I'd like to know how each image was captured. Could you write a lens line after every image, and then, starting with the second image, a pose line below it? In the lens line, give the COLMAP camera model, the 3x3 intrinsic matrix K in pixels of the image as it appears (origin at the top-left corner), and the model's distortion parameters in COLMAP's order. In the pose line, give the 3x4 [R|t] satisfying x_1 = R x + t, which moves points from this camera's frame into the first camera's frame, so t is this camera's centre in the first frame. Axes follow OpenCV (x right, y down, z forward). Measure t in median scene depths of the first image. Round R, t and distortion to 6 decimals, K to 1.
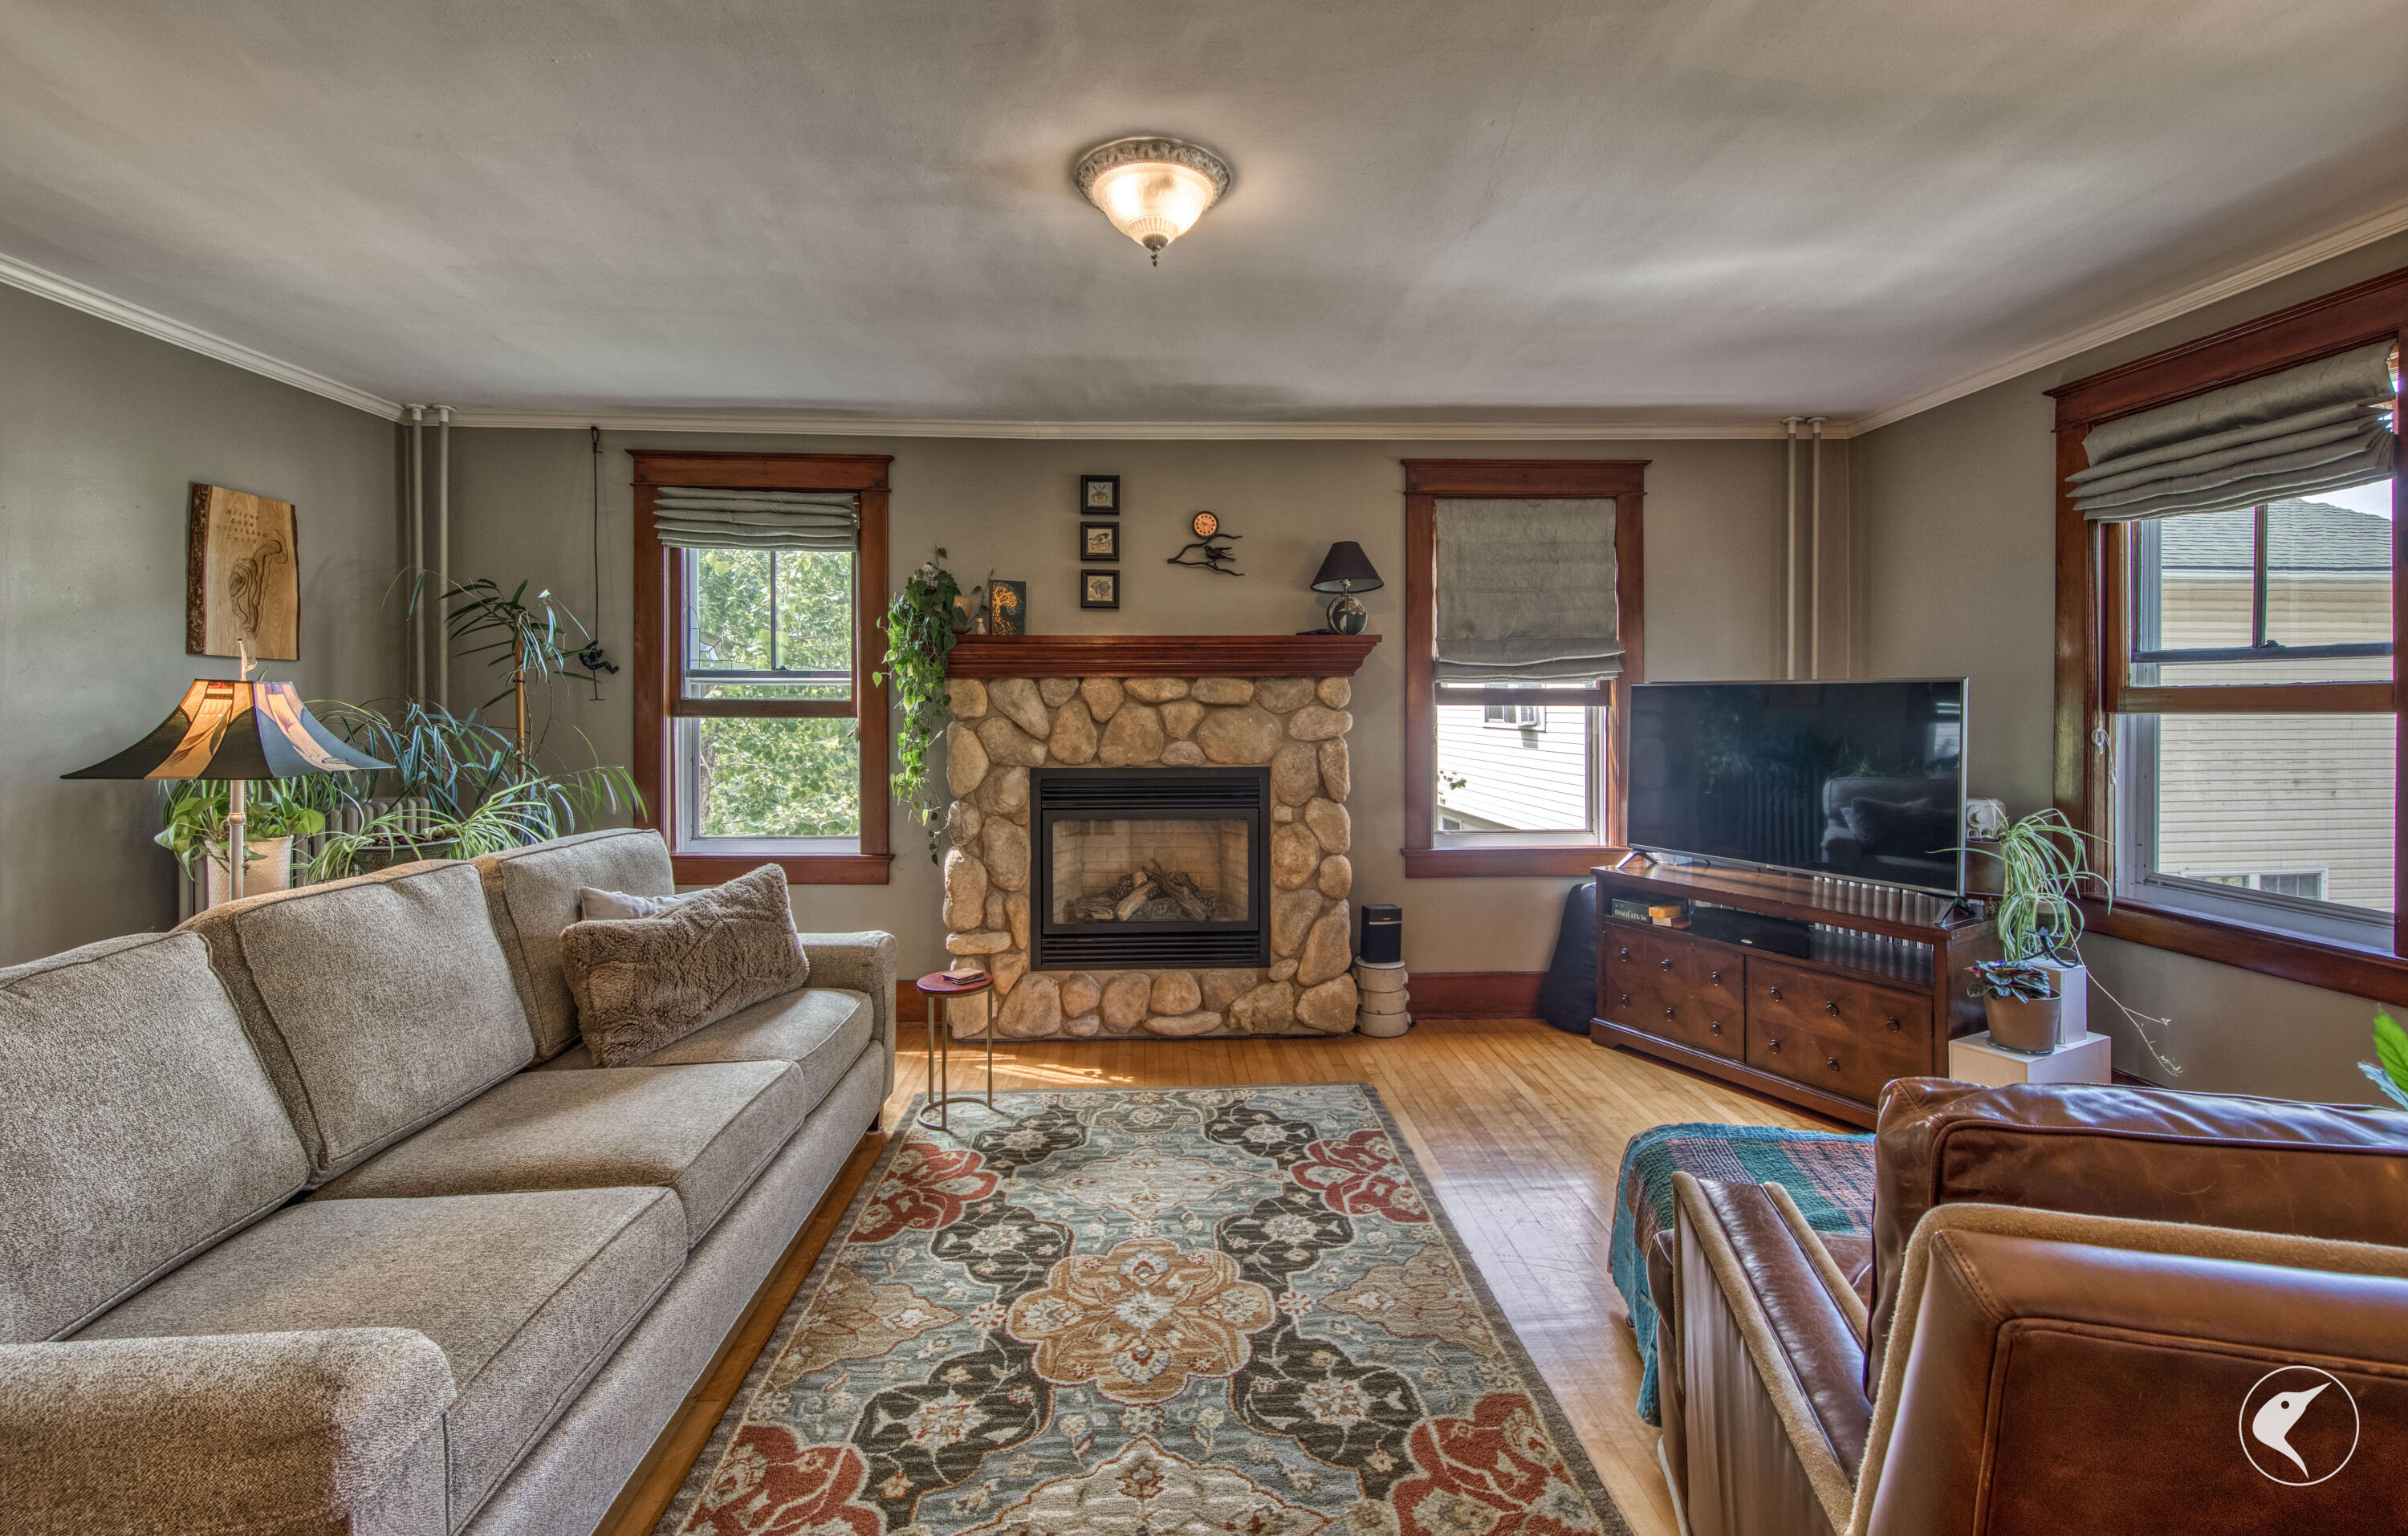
lens RADIAL K [[983.5, 0, 1198.8], [0, 983.5, 700.1], [0, 0, 1]] dist [0.005850, -0.001929]
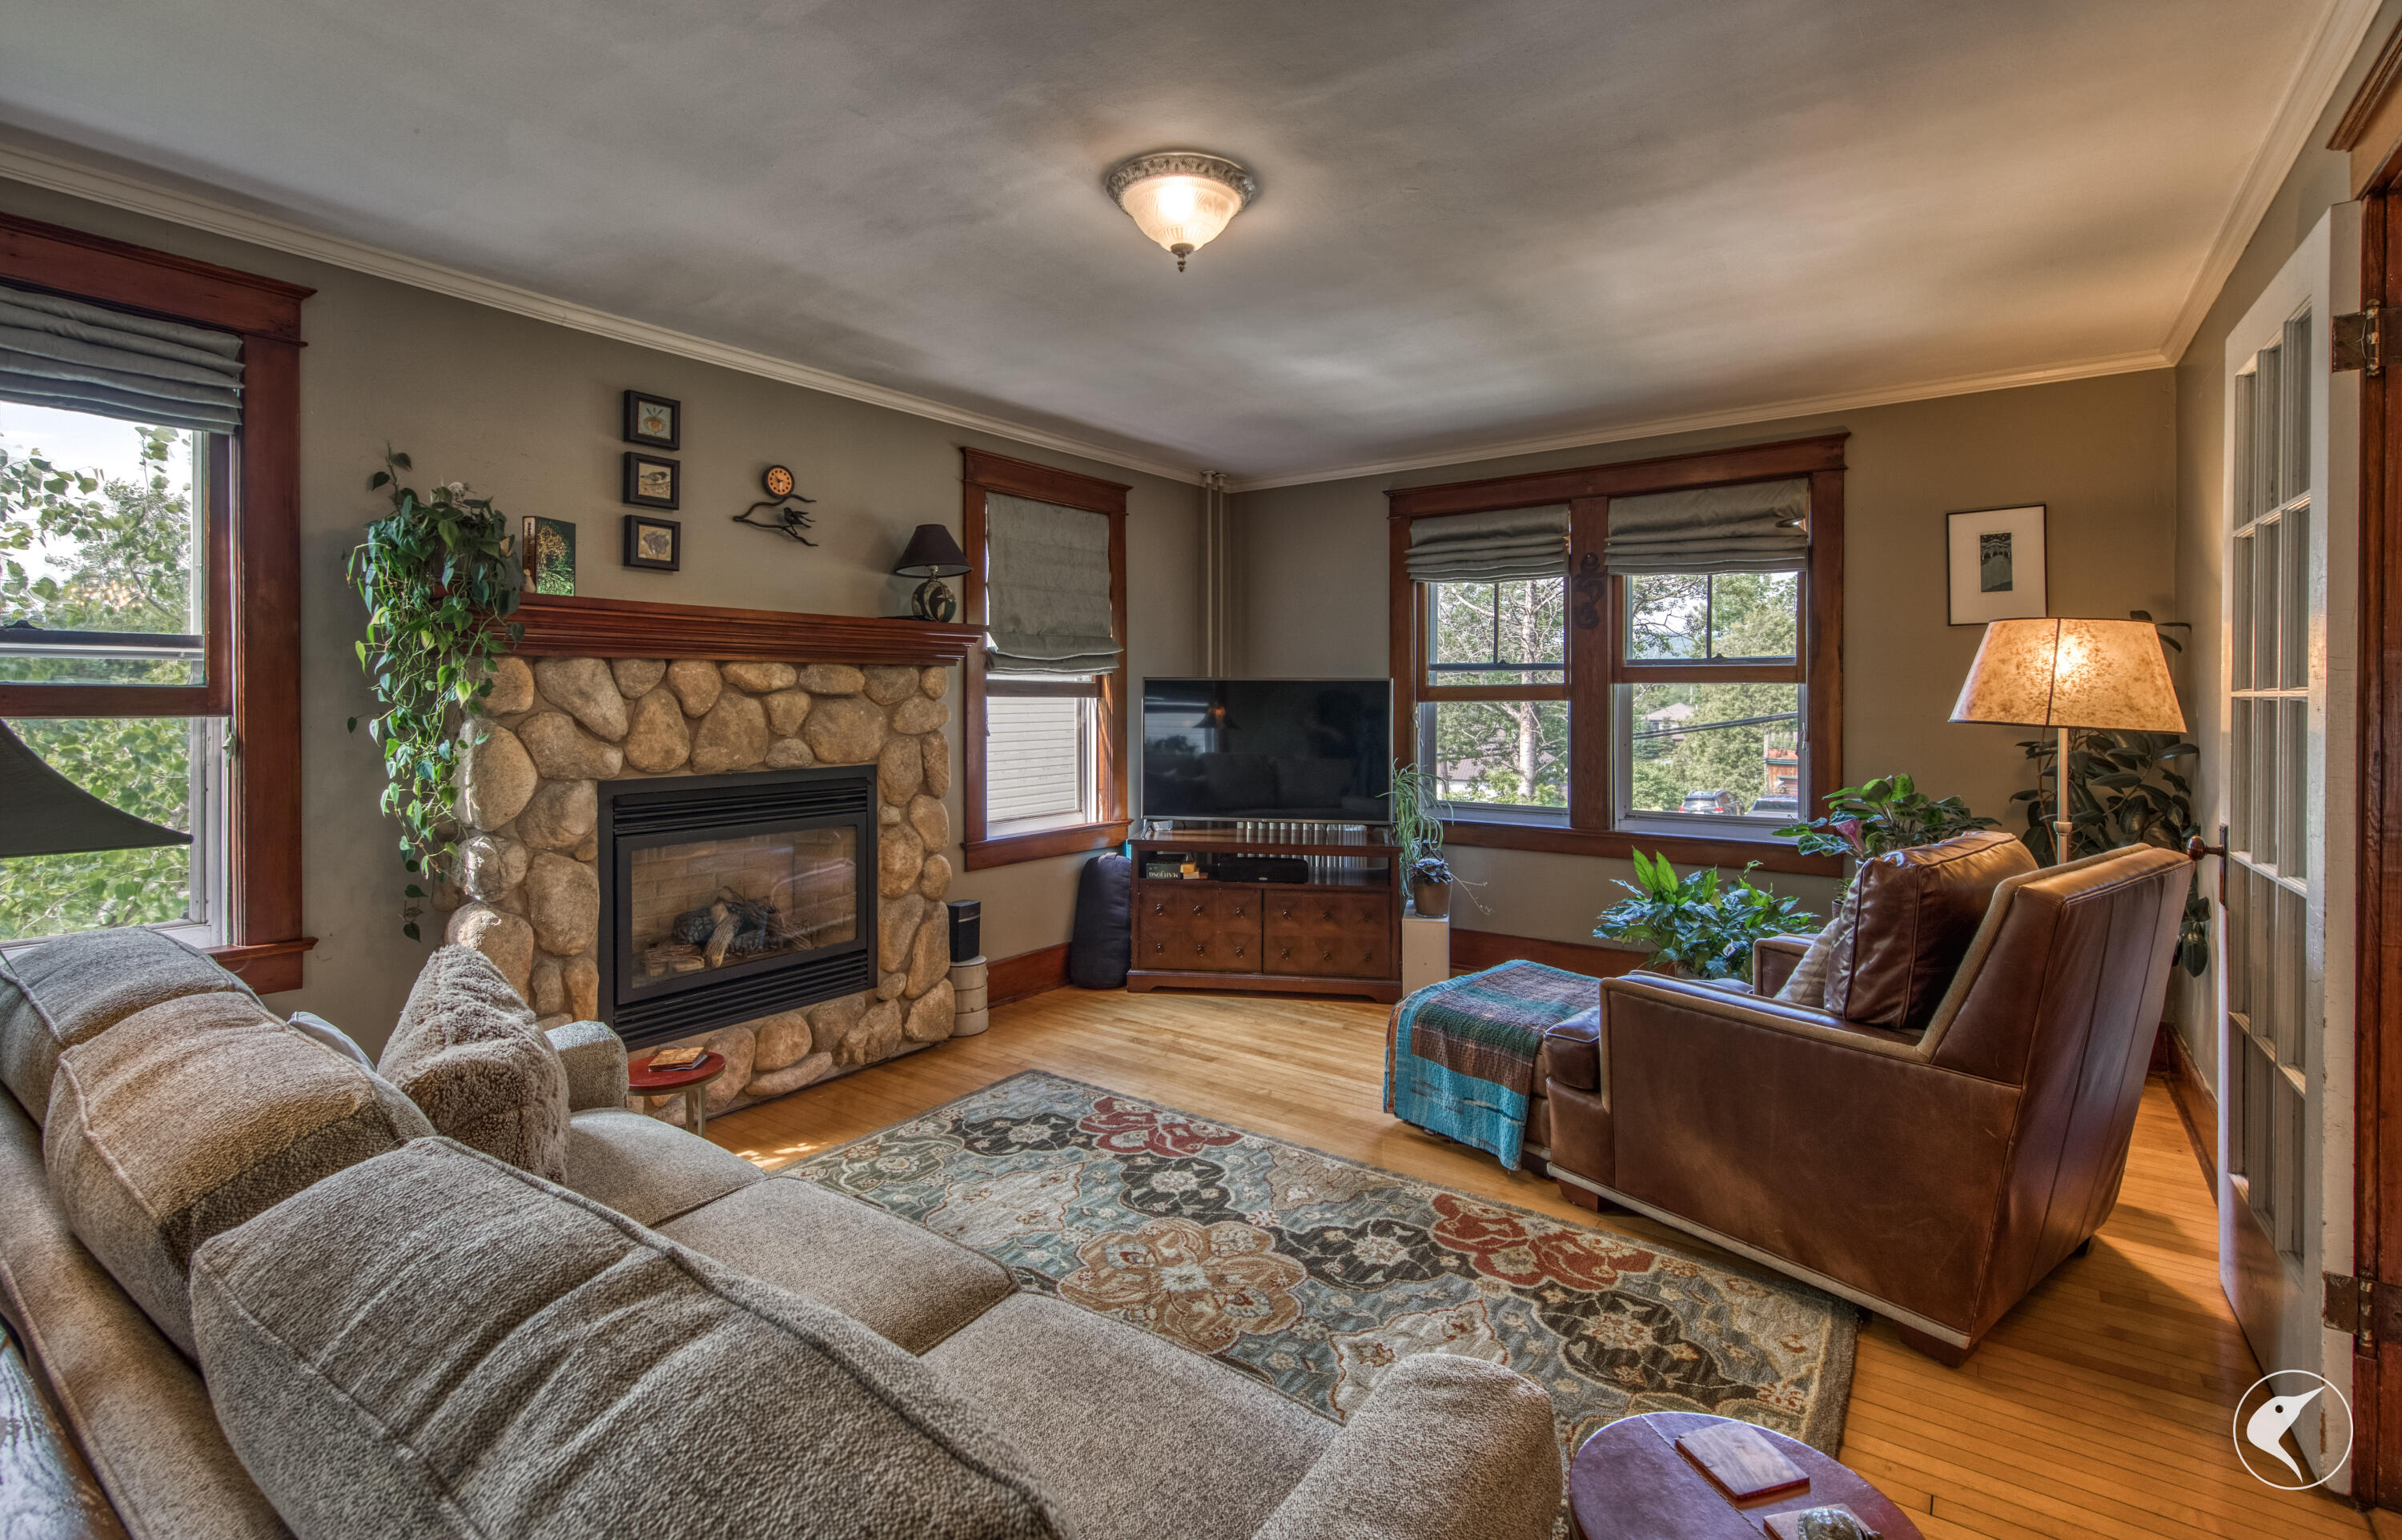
lens RADIAL K [[1074.2, 0, 1195.7], [0, 1074.2, 689.6], [0, 0, 1]] dist [0.013403, -0.002397]
pose [[0.630527, 0.007175, 0.776134, -0.516061], [-0.004034, 0.999974, -0.005967, 0.003969], [-0.776157, 0.000631, 0.630539, 0.152800]]
